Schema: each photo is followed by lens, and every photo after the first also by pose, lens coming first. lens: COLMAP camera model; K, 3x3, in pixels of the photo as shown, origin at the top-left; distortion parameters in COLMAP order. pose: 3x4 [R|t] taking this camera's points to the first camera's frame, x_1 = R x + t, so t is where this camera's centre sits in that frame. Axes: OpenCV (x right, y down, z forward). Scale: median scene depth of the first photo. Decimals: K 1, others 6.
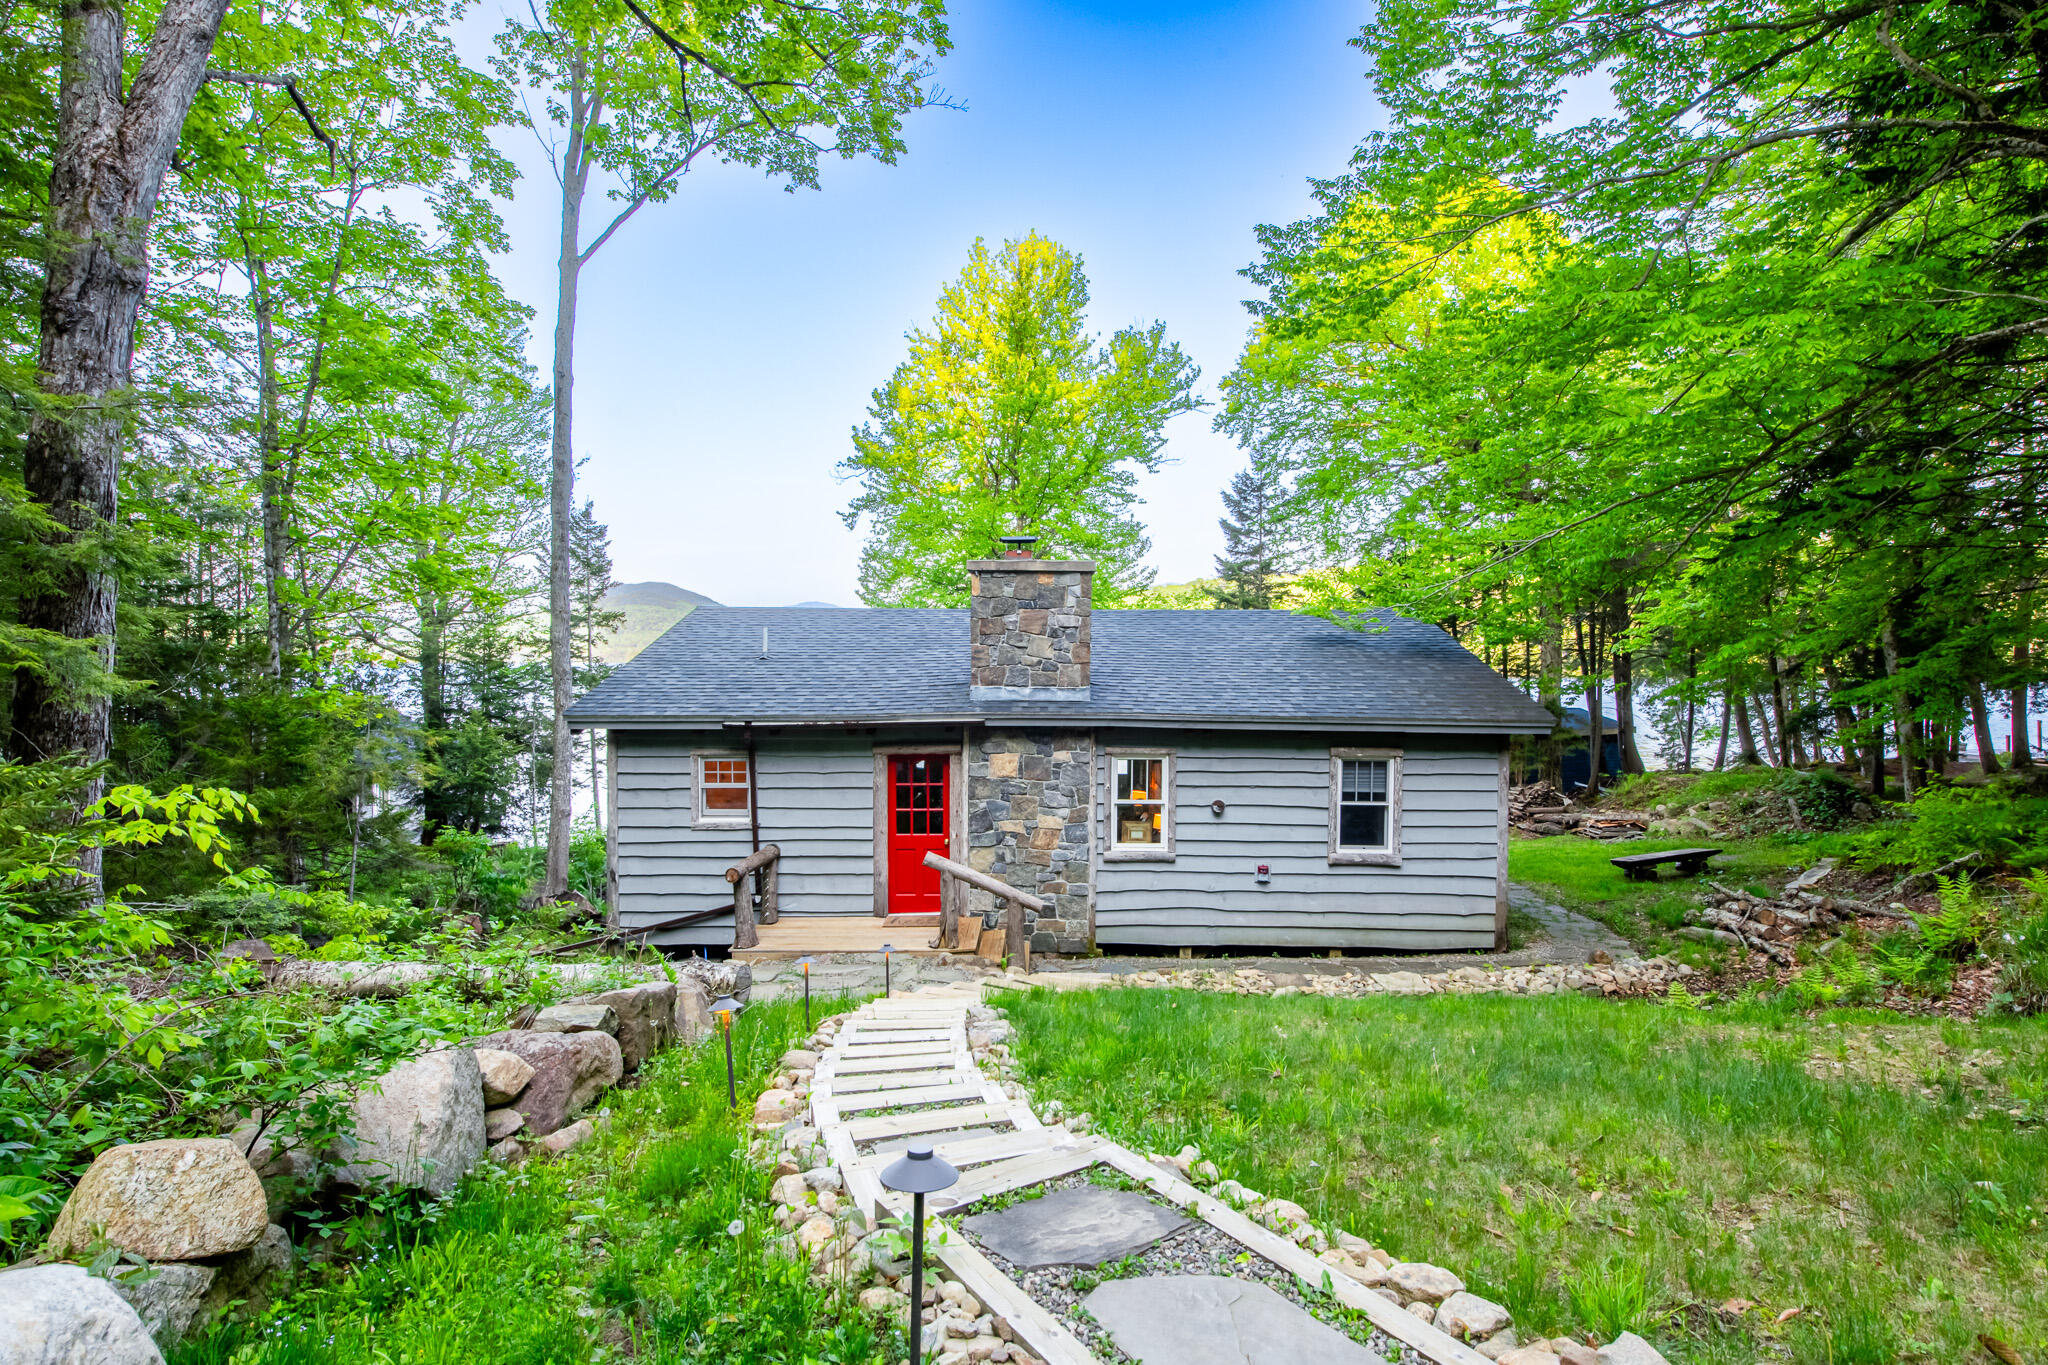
lens RADIAL K [[1098.1, 0, 1020.6], [0, 1098.1, 679.8], [0, 0, 1]] dist [0.002120, 0.000064]
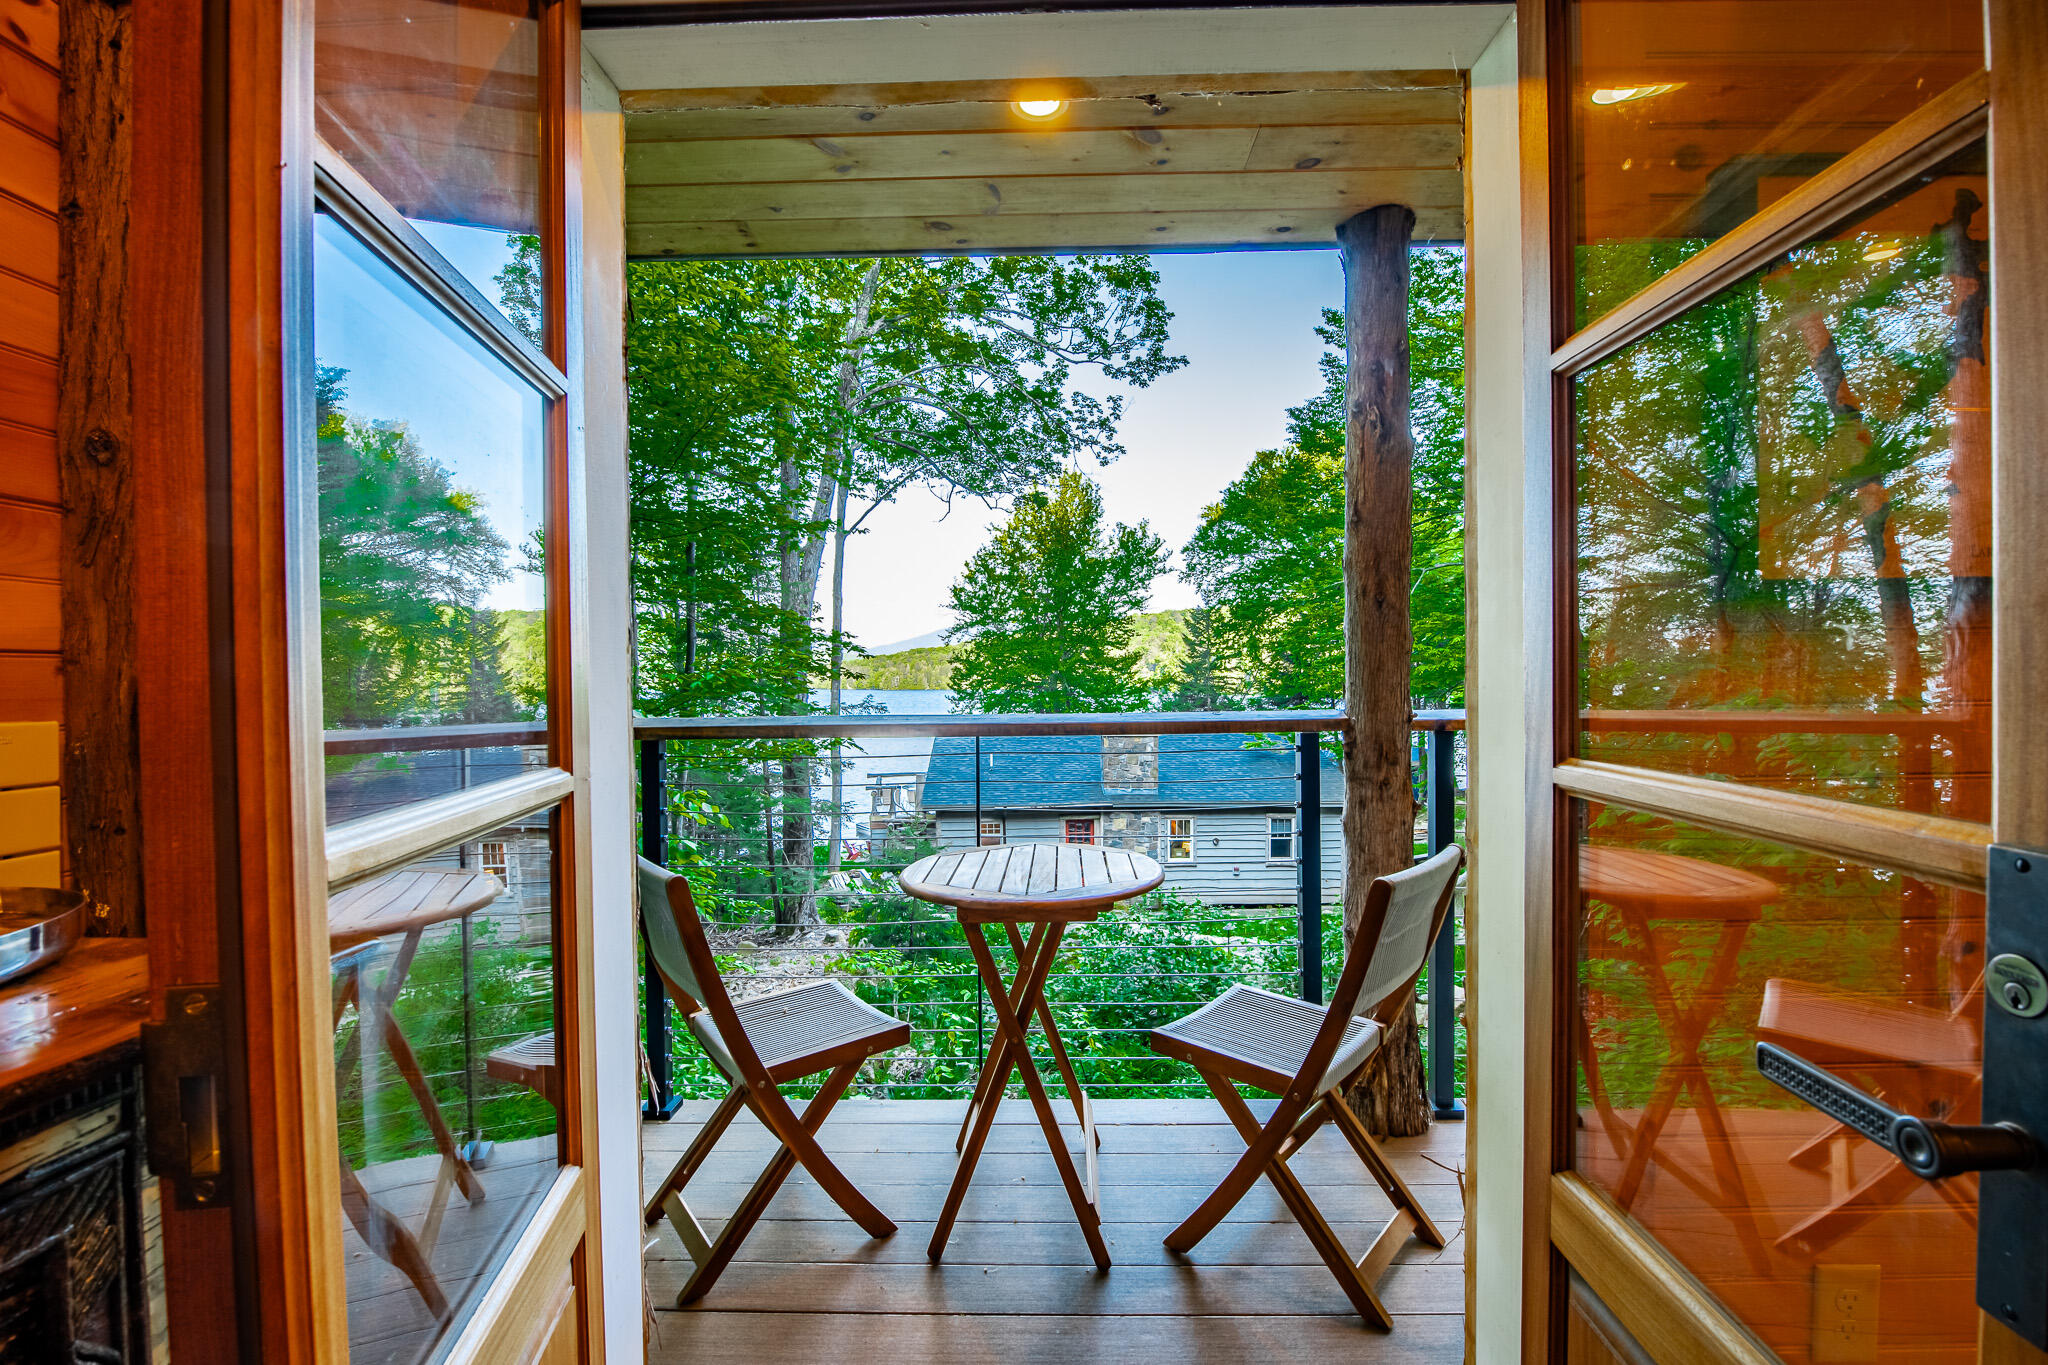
lens RADIAL K [[889.7, 0, 1028.4], [0, 889.7, 687.7], [0, 0, 1]] dist [-0.003064, -0.000430]
pose [[0.999265, -0.010606, 0.036844, -0.098654], [0.011192, 0.999814, -0.015737, -0.064200], [-0.036670, 0.016137, 0.999197, -0.296429]]
